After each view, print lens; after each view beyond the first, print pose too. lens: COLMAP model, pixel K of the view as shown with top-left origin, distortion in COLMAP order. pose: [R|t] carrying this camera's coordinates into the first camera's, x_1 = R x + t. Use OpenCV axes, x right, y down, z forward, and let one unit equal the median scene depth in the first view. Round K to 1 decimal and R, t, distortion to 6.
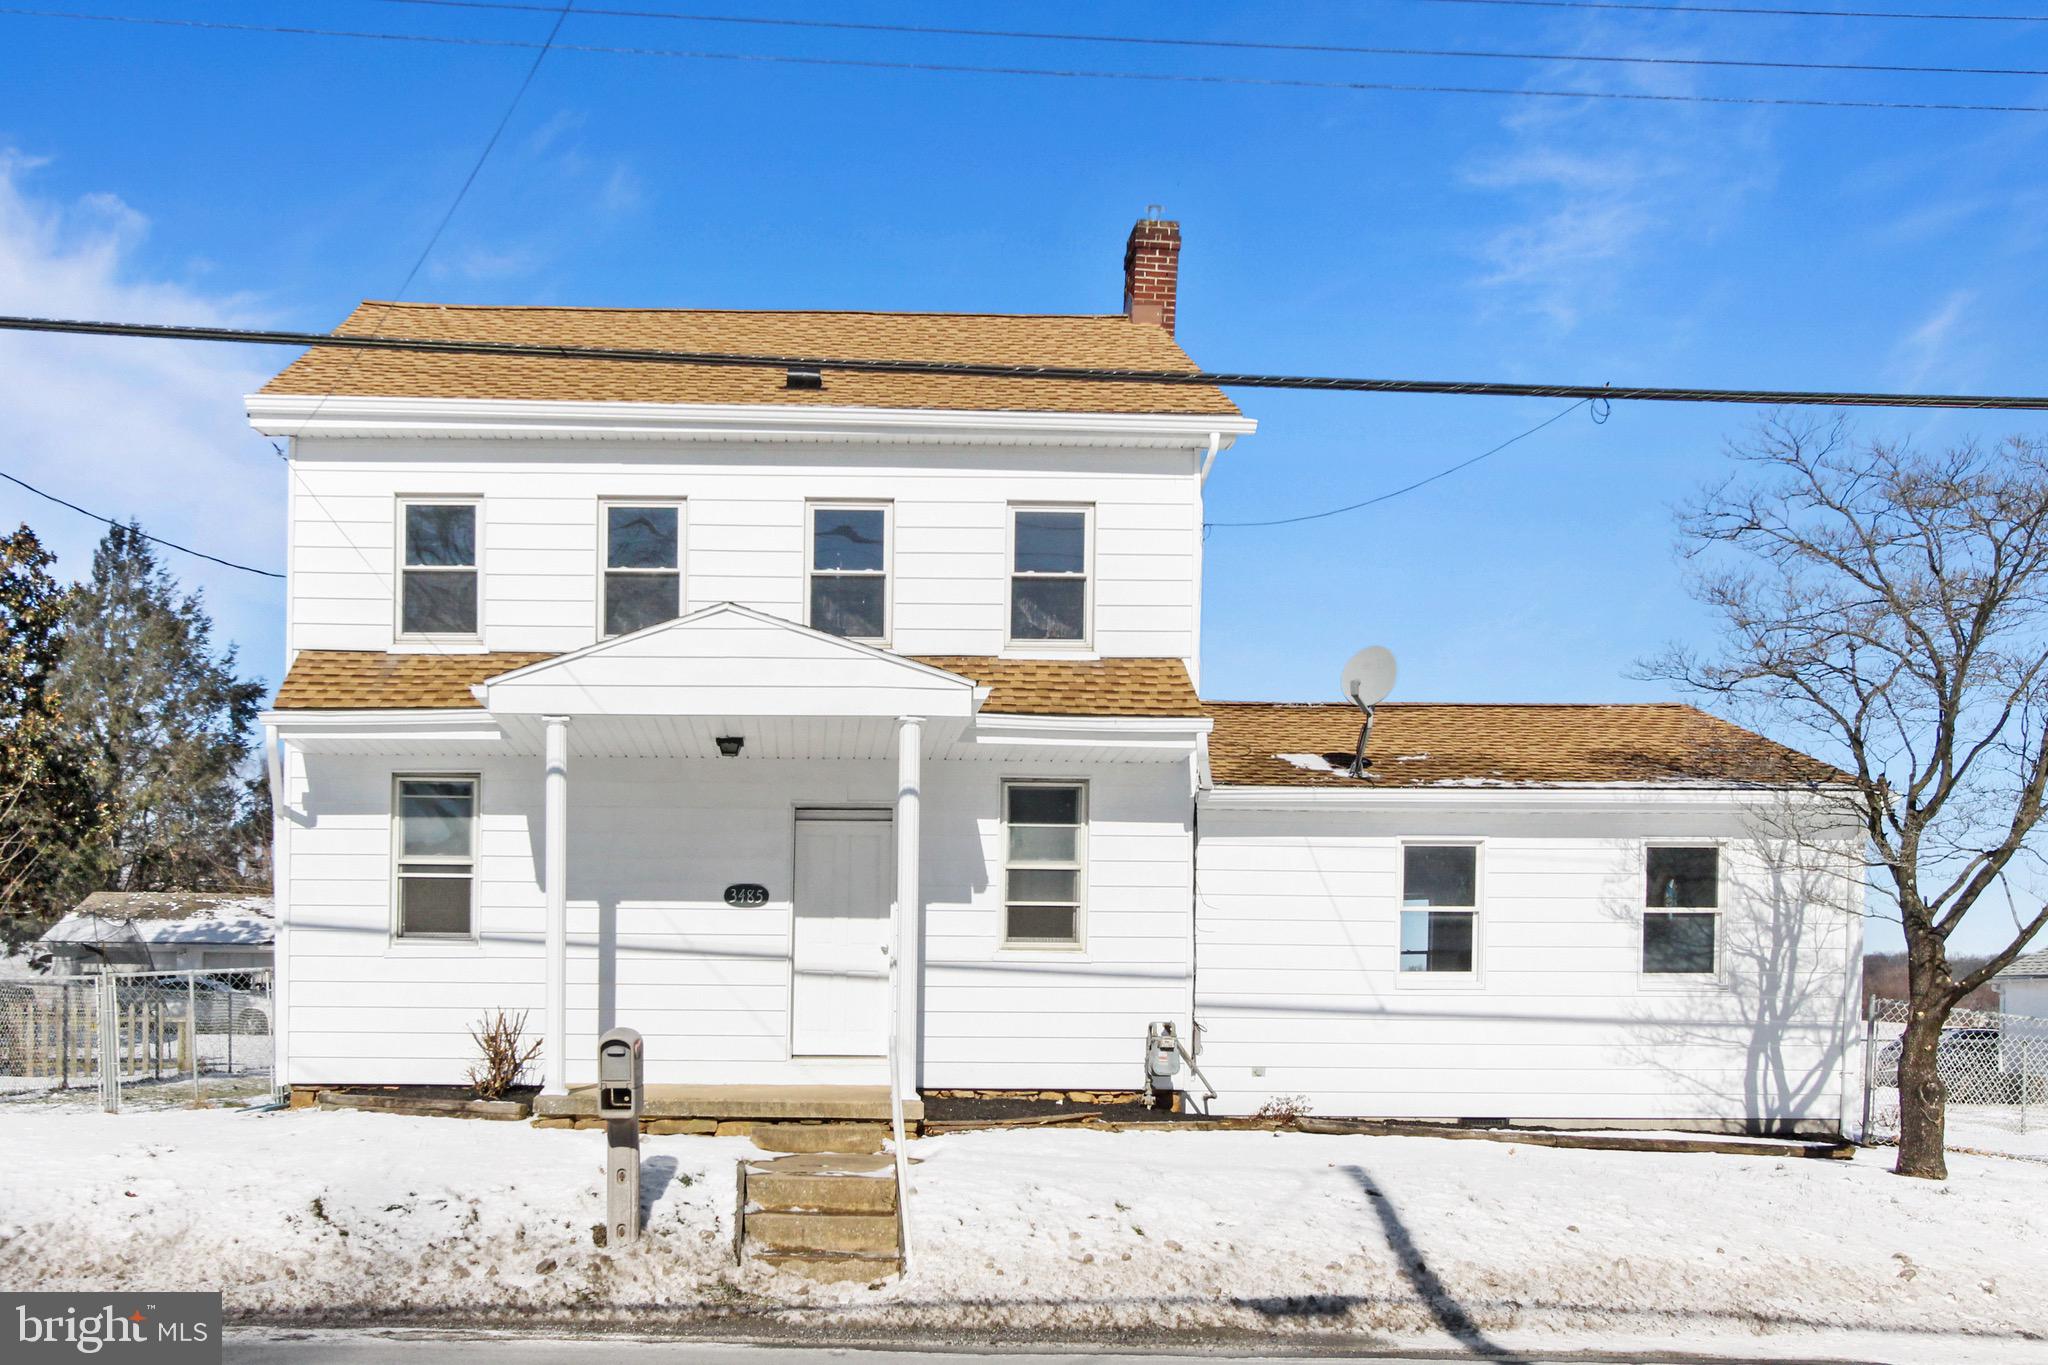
lens RADIAL K [[1050.6, 0, 1023.6], [0, 1050.6, 682.8], [0, 0, 1]] dist [-0.002111, 0.001195]
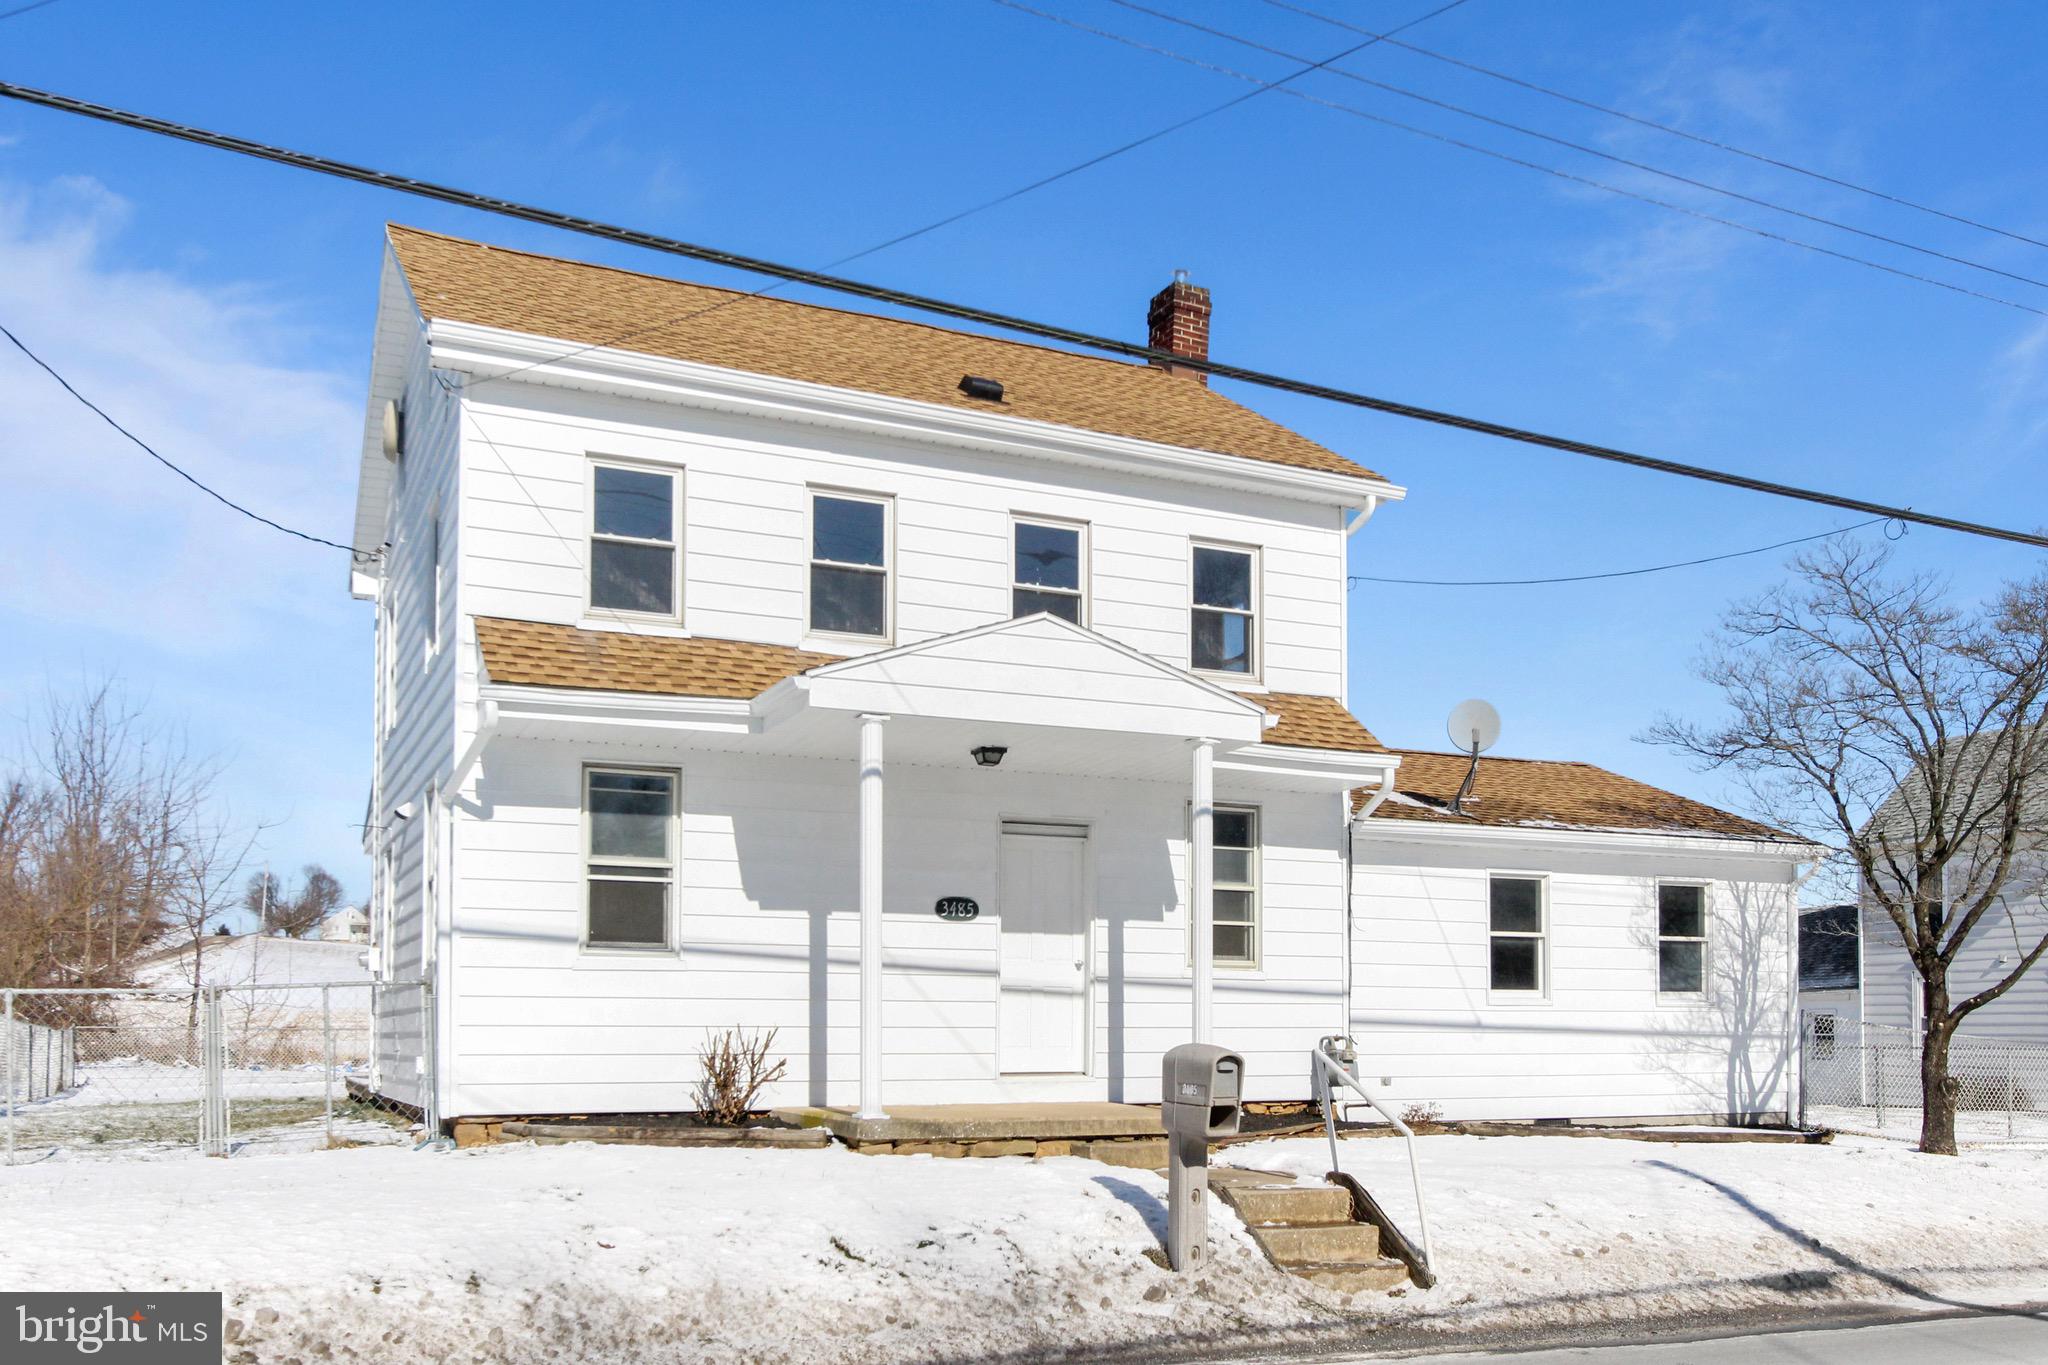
lens RADIAL K [[1021.9, 0, 1023.3], [0, 1021.9, 682.9], [0, 0, 1]] dist [-0.001547, 0.000928]
pose [[0.966057, 0.077364, 0.246471, -0.453118], [-0.071546, 0.996908, -0.032487, 0.019768], [-0.248222, 0.013751, 0.968606, 0.062318]]
